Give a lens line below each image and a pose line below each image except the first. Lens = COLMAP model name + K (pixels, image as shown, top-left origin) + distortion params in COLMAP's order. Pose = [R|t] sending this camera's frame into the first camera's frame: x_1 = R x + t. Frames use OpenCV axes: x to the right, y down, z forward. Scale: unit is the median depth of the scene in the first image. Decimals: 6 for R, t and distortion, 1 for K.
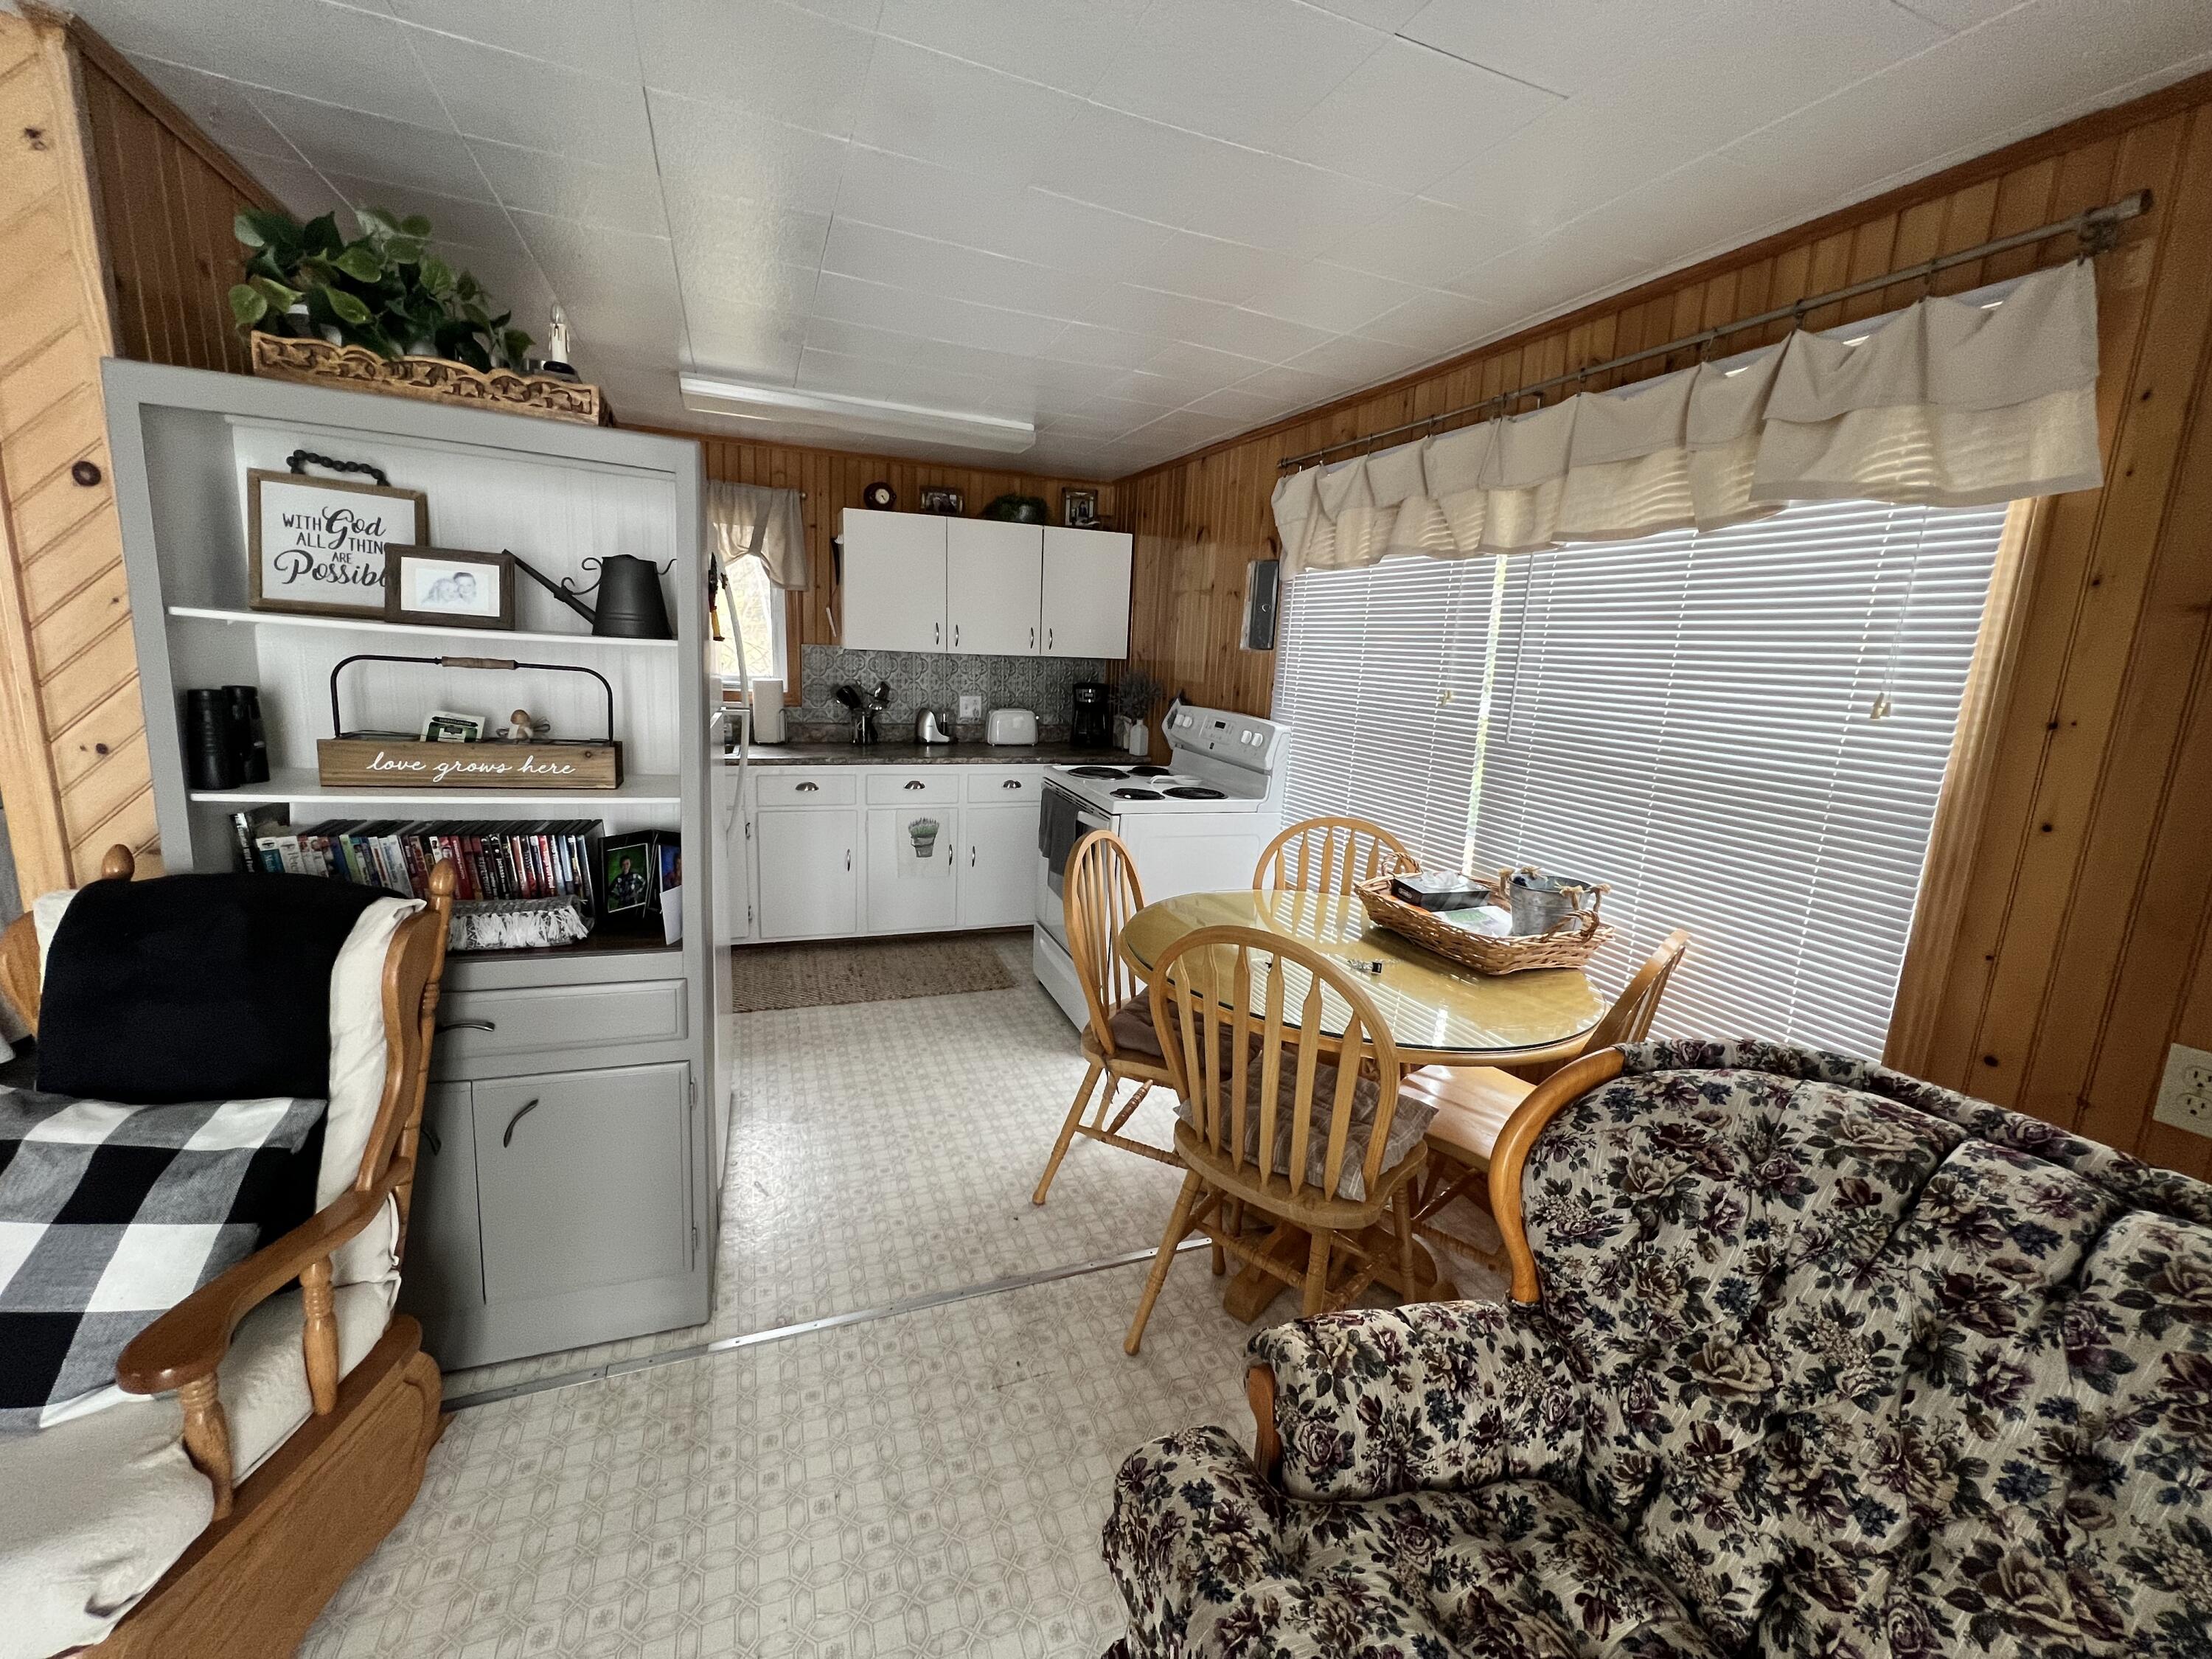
lens RADIAL K [[883.7, 0, 1100.0], [0, 883.7, 818.3], [0, 0, 1]] dist [-0.000062, -0.000249]
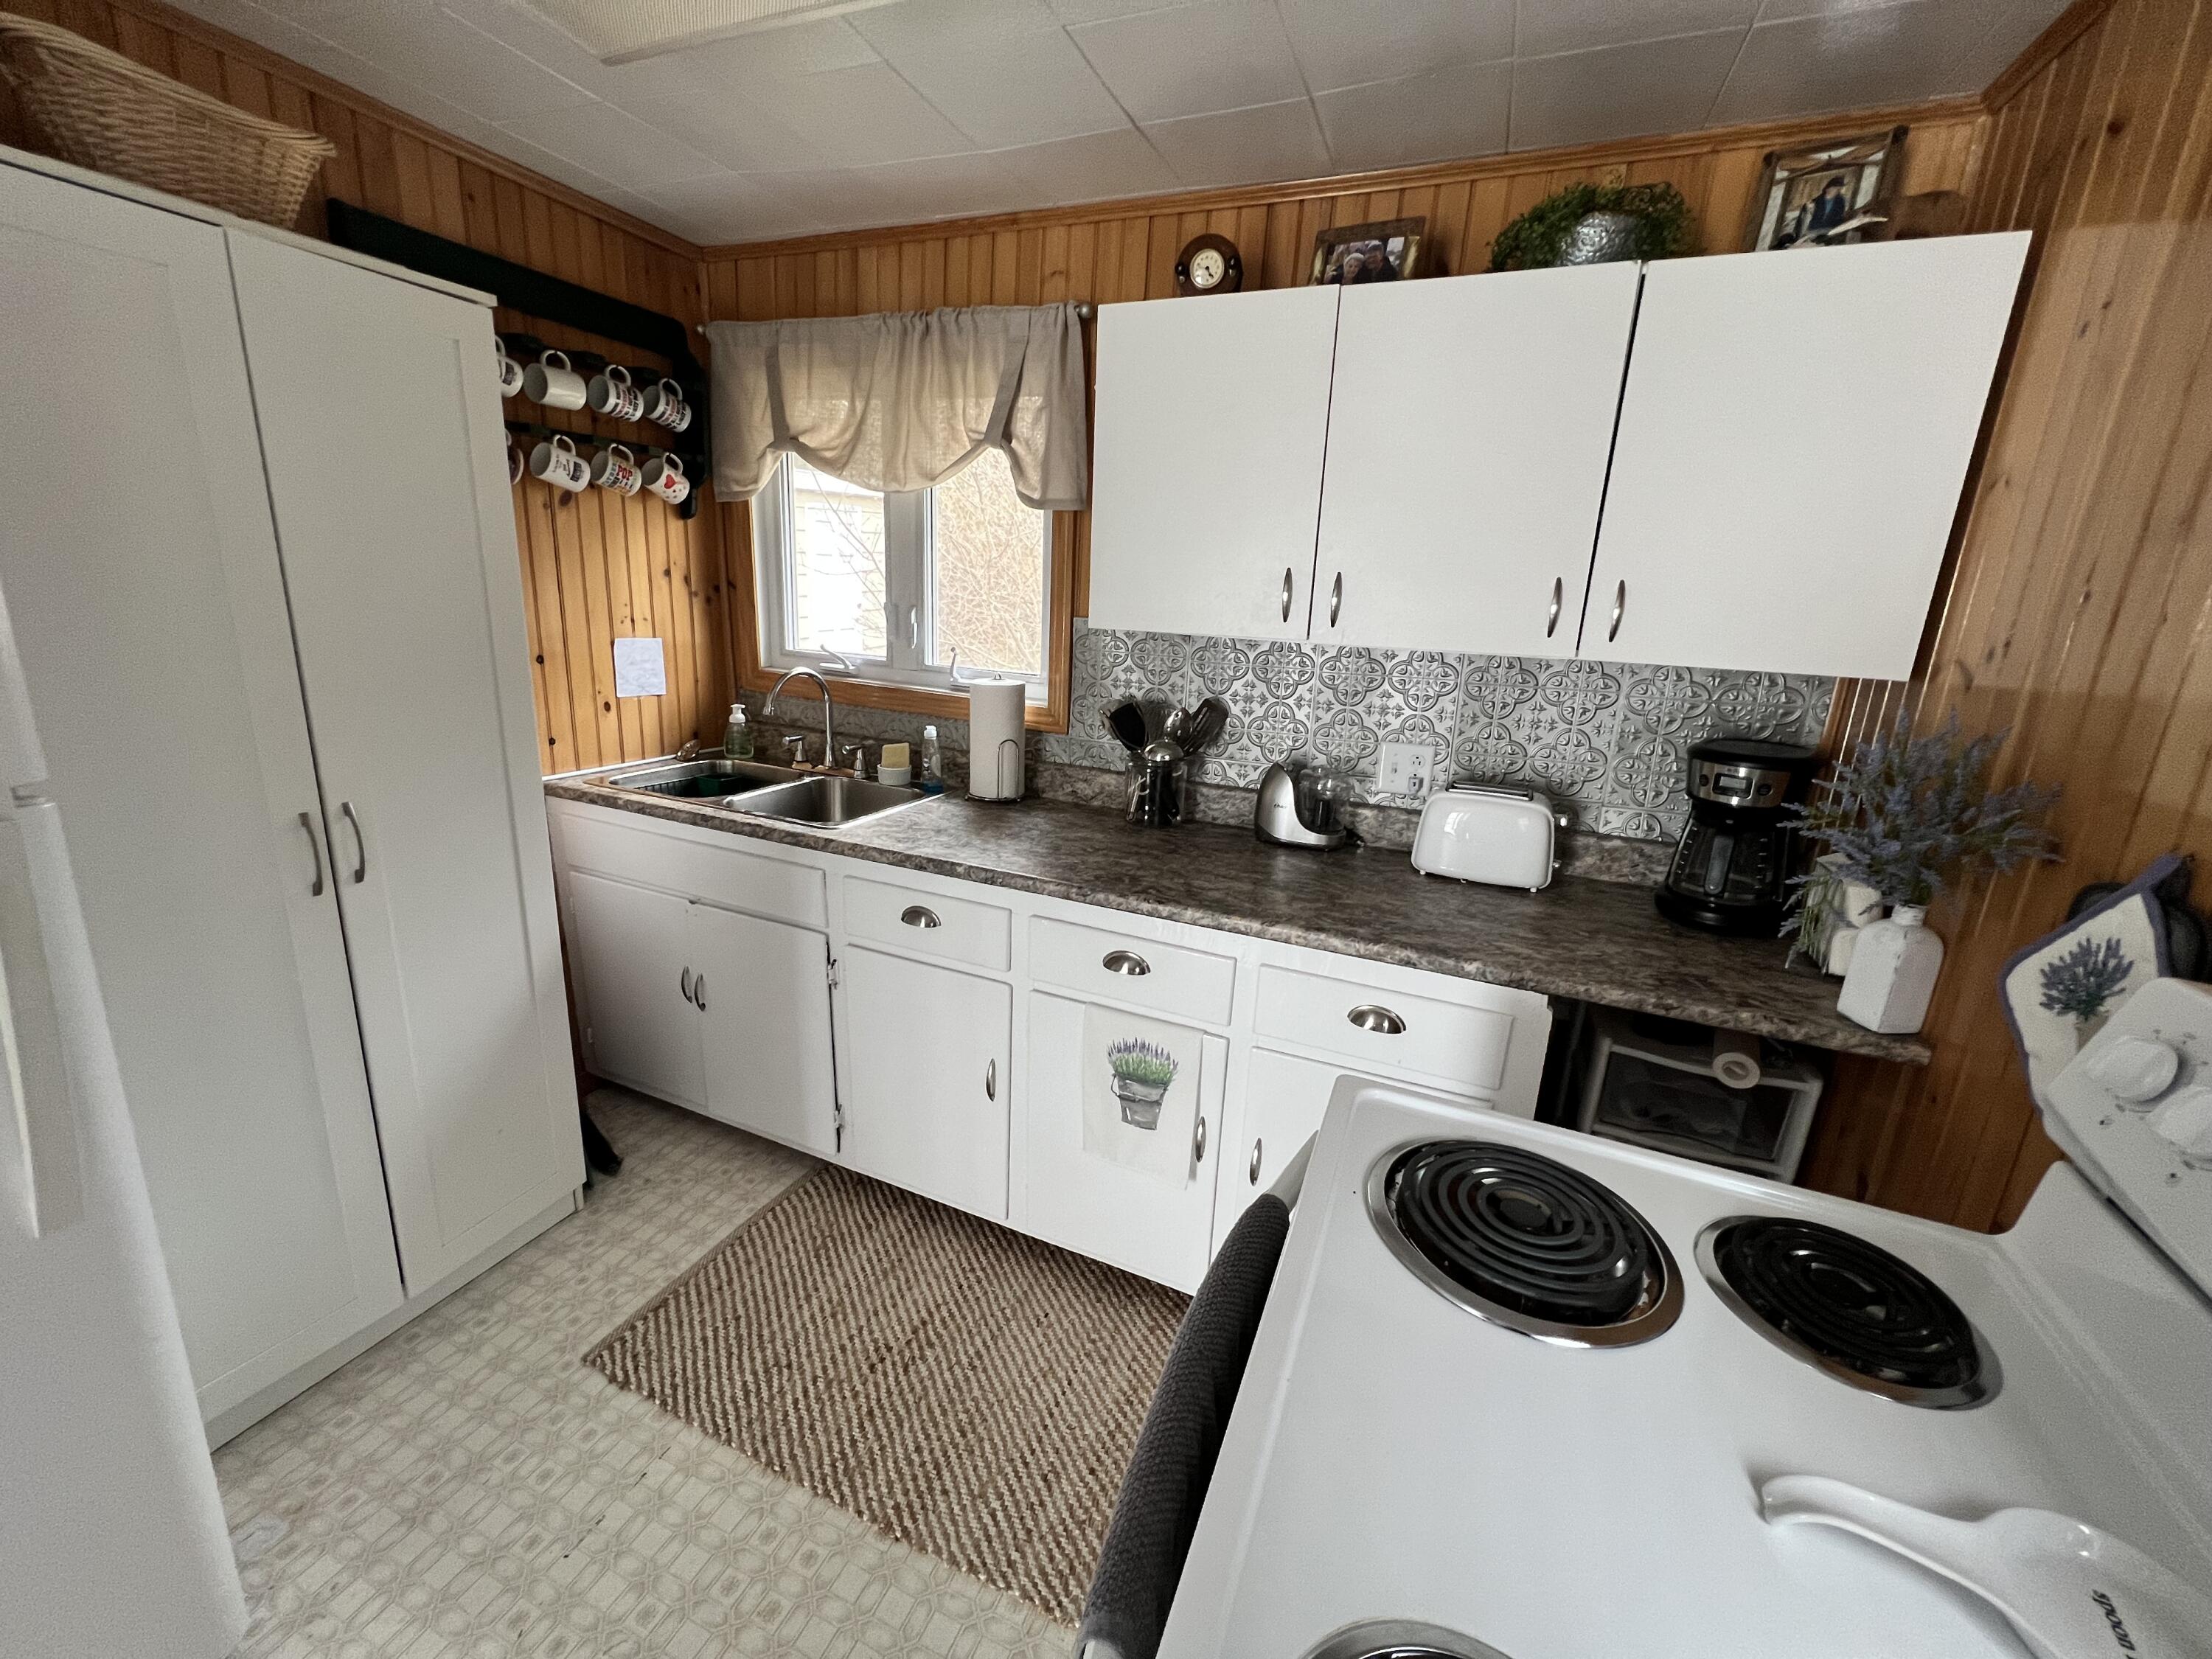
lens RADIAL K [[883.7, 0, 1104.5], [0, 883.7, 819.2], [0, 0, 1]] dist [-0.000062, -0.000249]
pose [[0.713601, 0.170169, -0.679571, 0.048472], [-0.155376, 0.984335, 0.083327, -0.124355], [0.683105, 0.046127, 0.728862, 0.631073]]
